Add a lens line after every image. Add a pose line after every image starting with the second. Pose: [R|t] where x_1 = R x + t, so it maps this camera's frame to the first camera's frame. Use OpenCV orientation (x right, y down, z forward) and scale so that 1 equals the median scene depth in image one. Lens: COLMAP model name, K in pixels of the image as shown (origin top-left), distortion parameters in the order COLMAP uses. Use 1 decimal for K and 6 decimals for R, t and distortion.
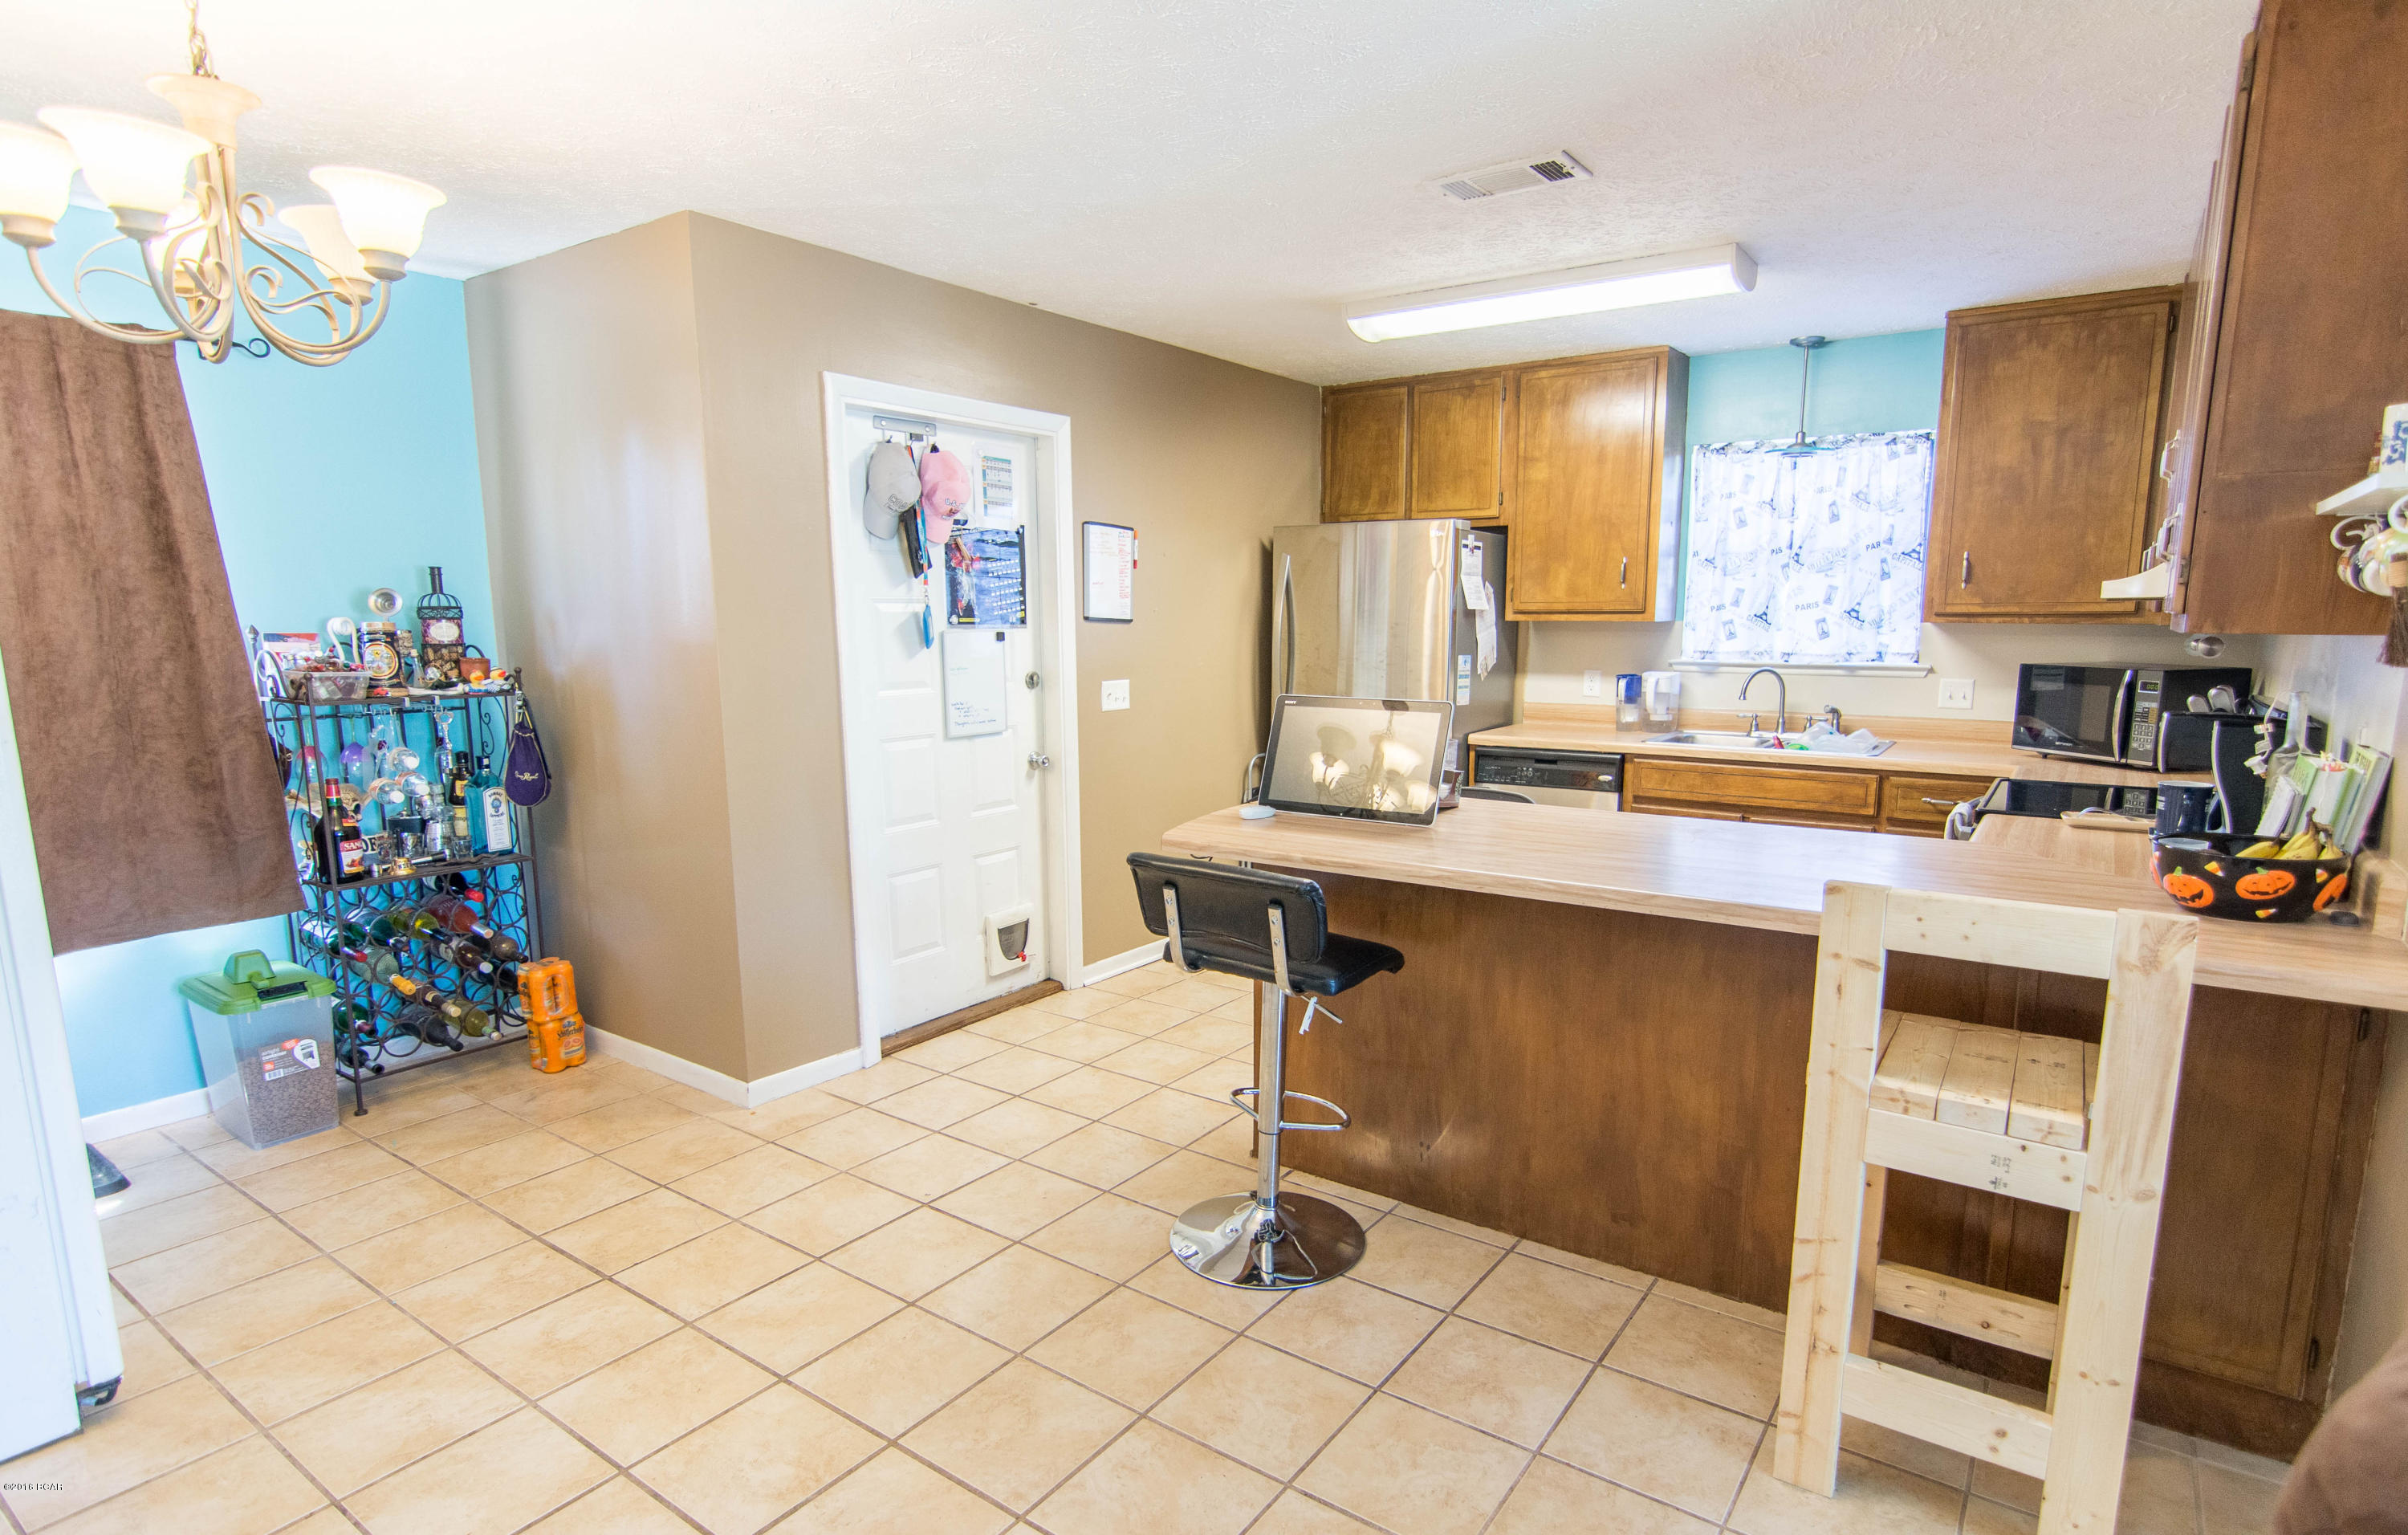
lens RADIAL K [[1235.8, 0, 1218.8], [0, 1235.8, 812.8], [0, 0, 1]] dist [0.000051, -0.000052]
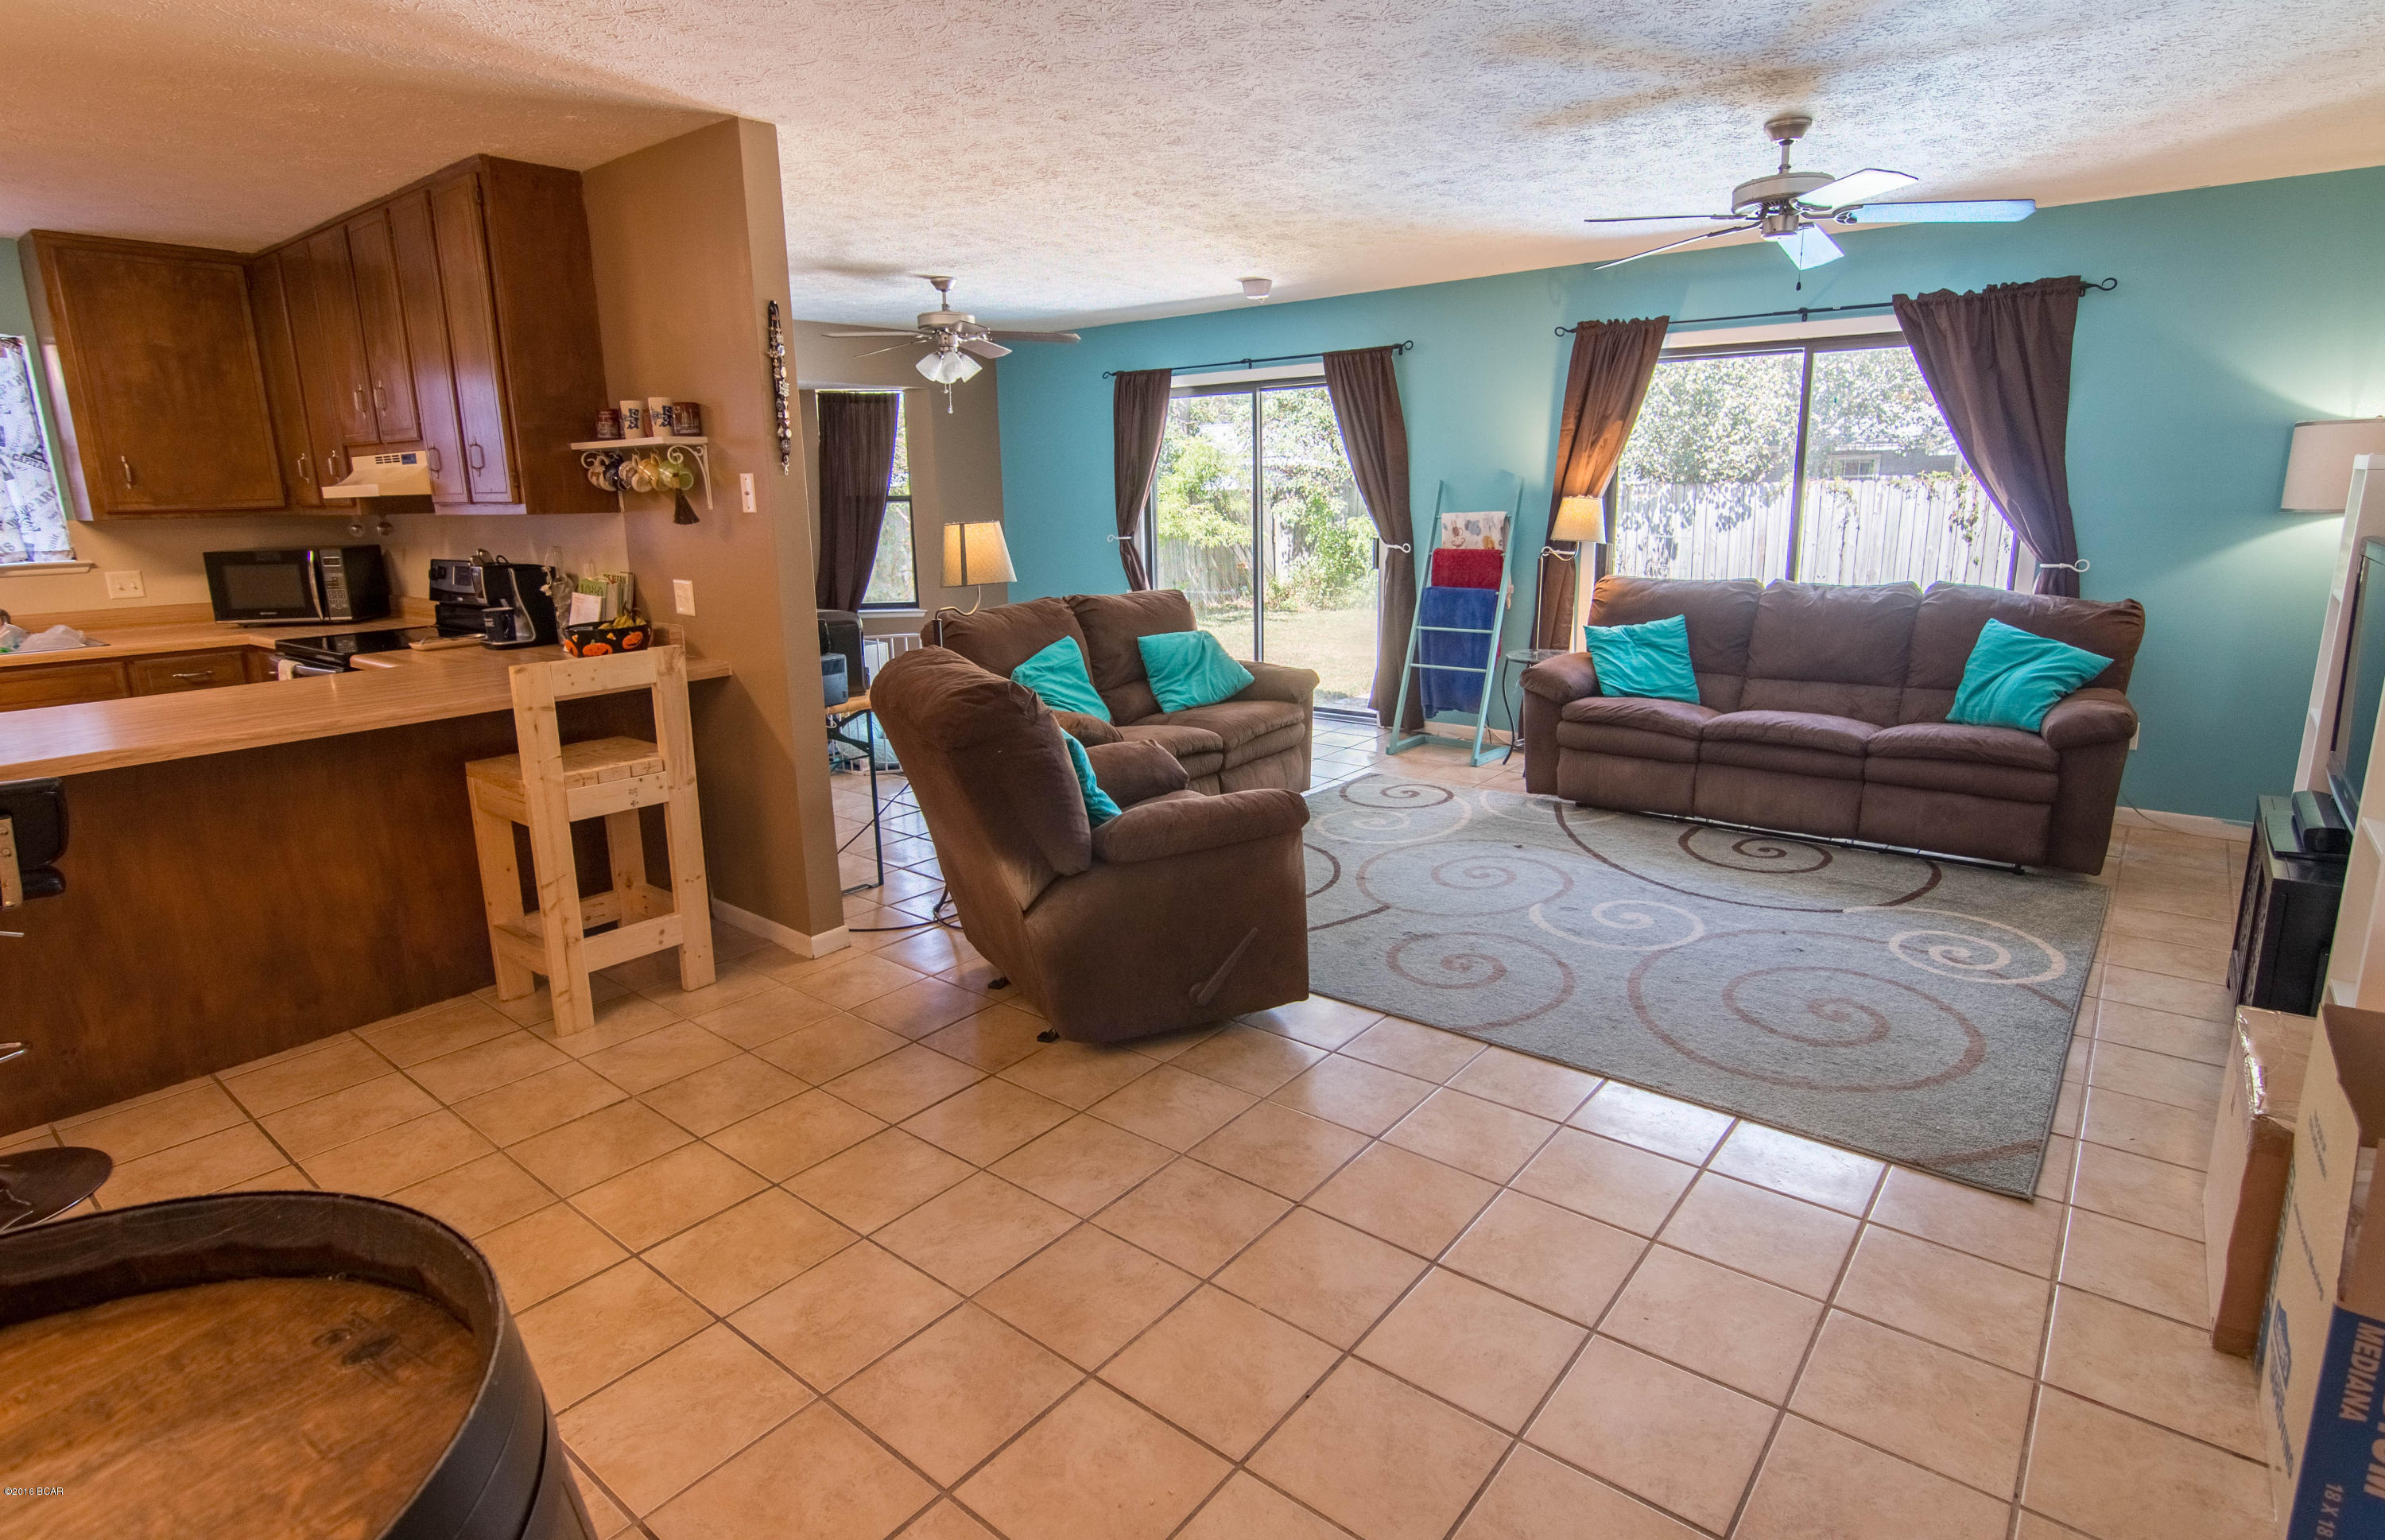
lens RADIAL K [[1223.9, 0, 1195.5], [0, 1223.9, 745.9], [0, 0, 1]] dist [0.000051, -0.000052]
pose [[0.063607, -0.207697, 0.976123, -0.482921], [0.179160, 0.964590, 0.193568, 0.001878], [-0.981762, 0.162570, 0.098566, -0.021694]]
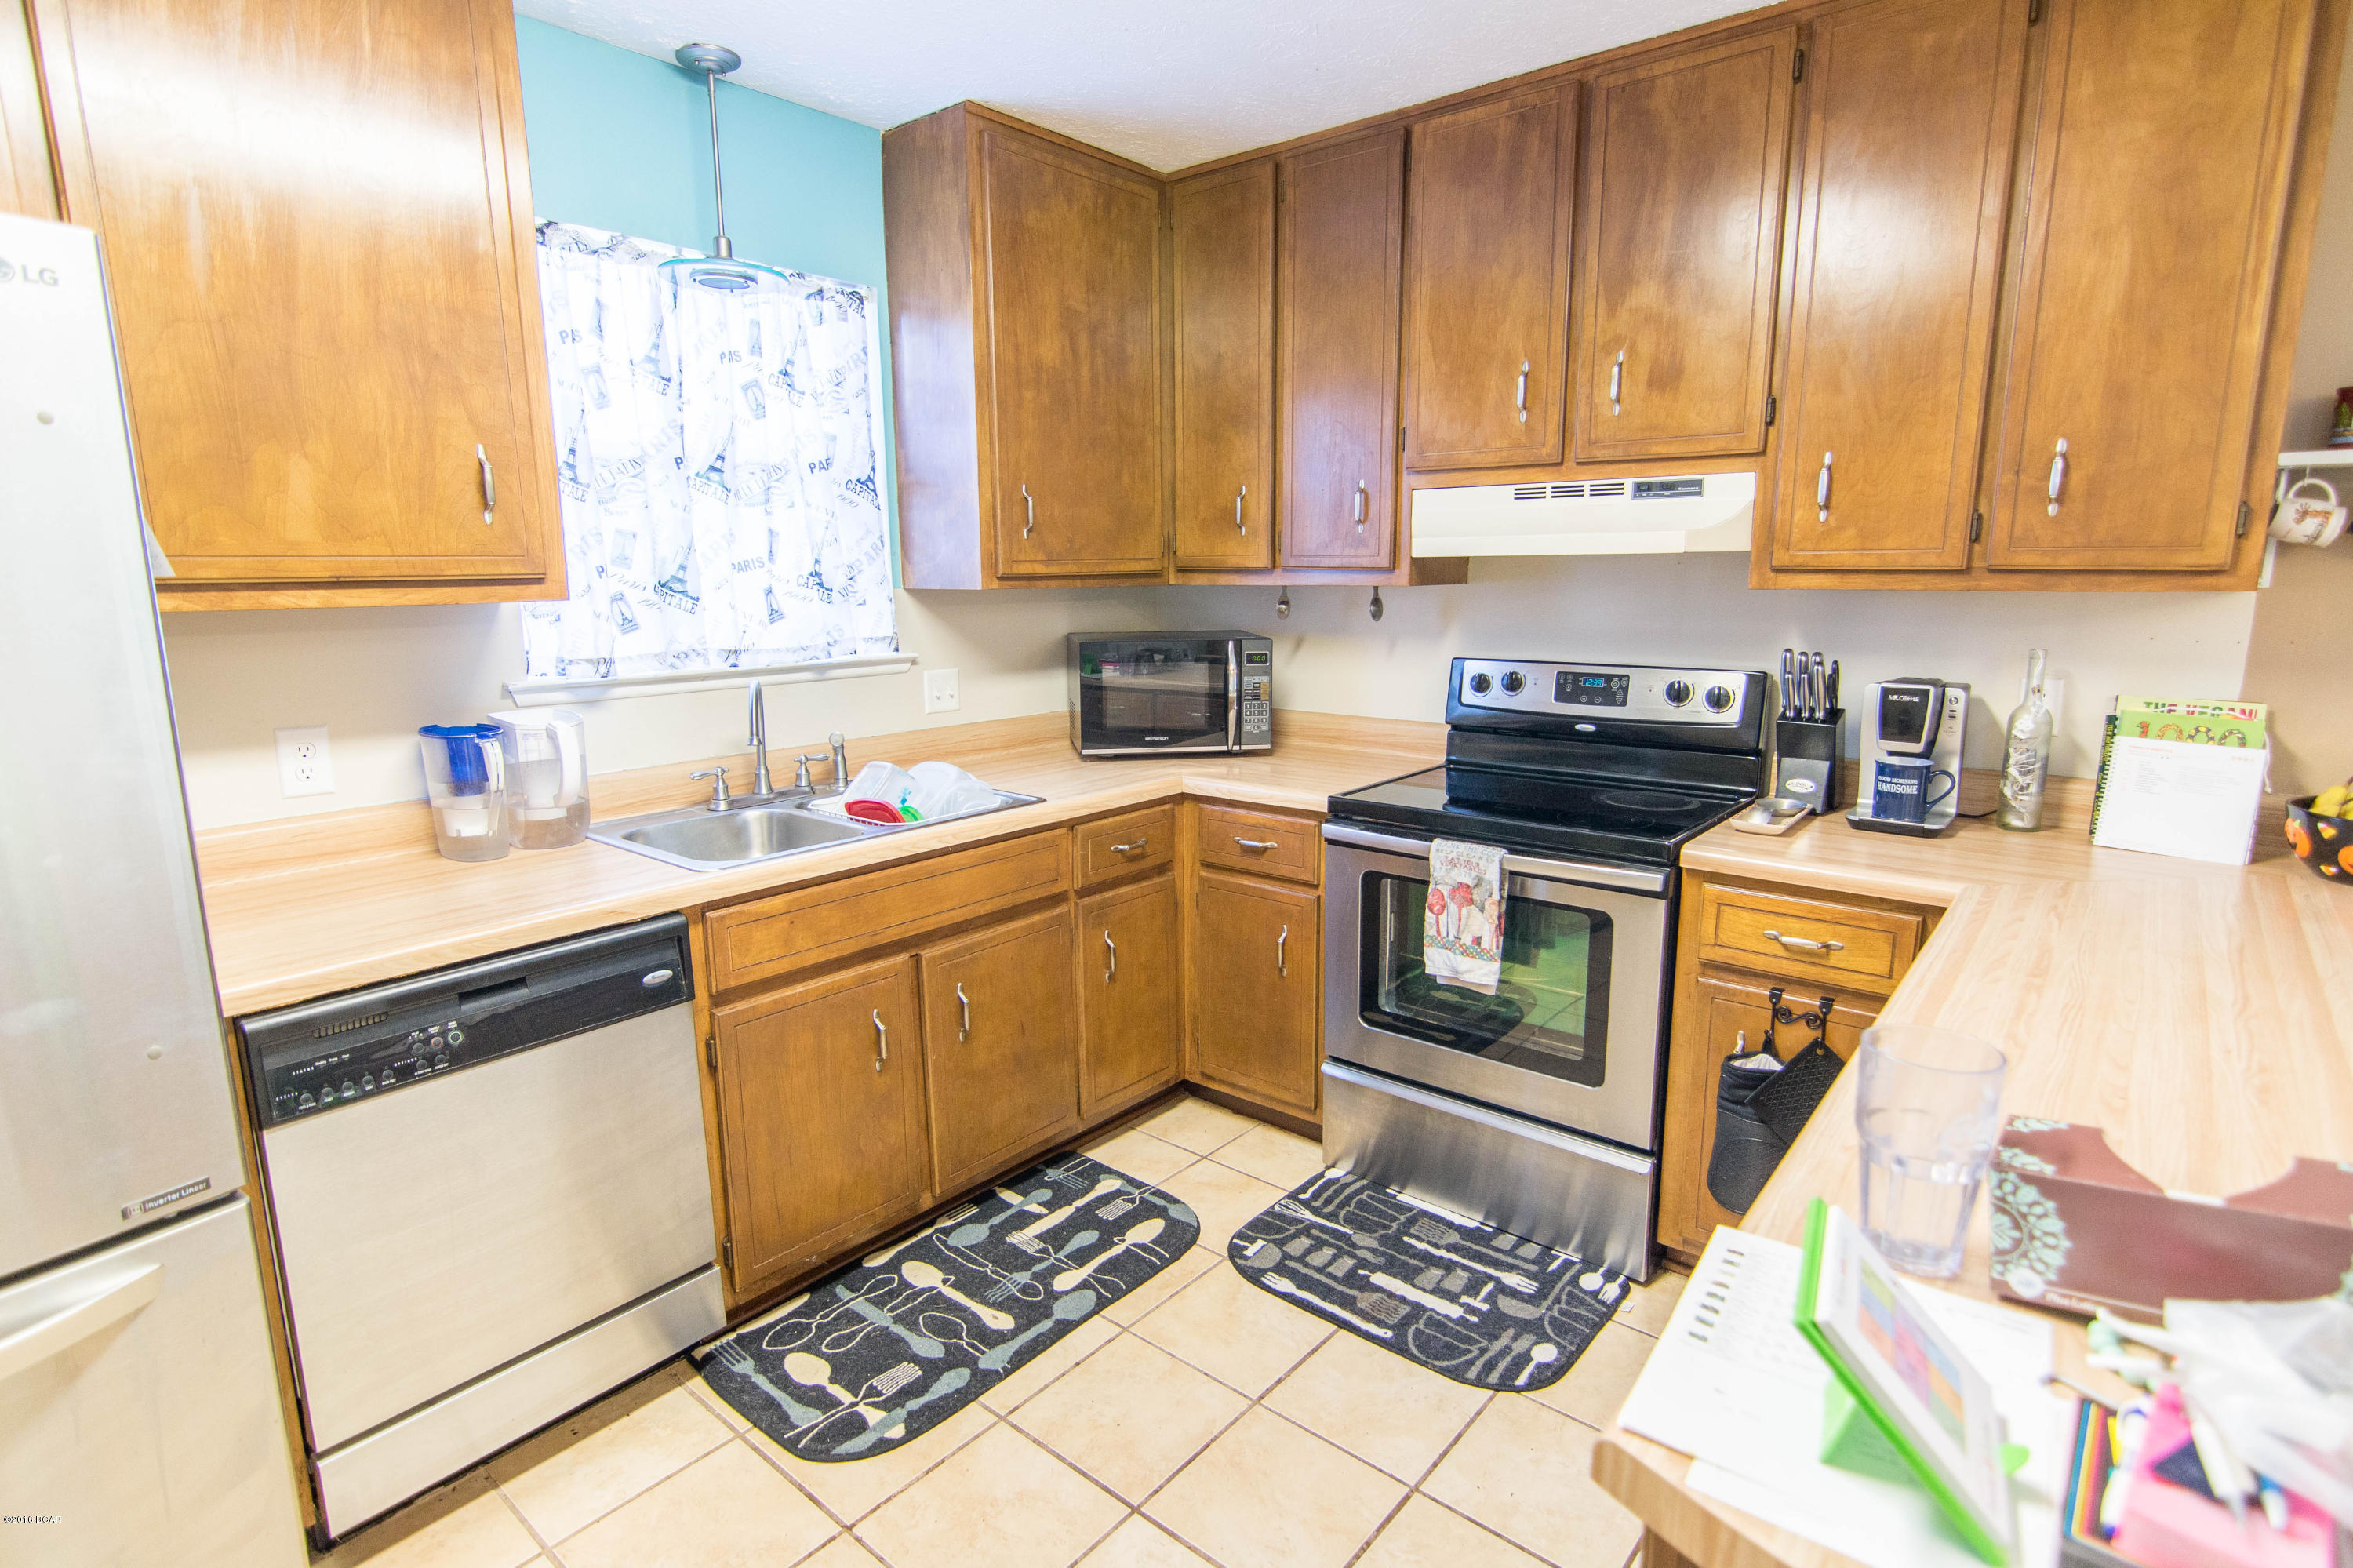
lens RADIAL K [[1193.6, 0, 1167.1], [0, 1193.6, 787.7], [0, 0, 1]] dist [-0.005577, 0.003087]
pose [[0.072540, -0.183159, 0.980403, -0.069338], [0.168435, 0.971124, 0.168963, -0.150327], [-0.983040, 0.152878, 0.101296, 0.903645]]
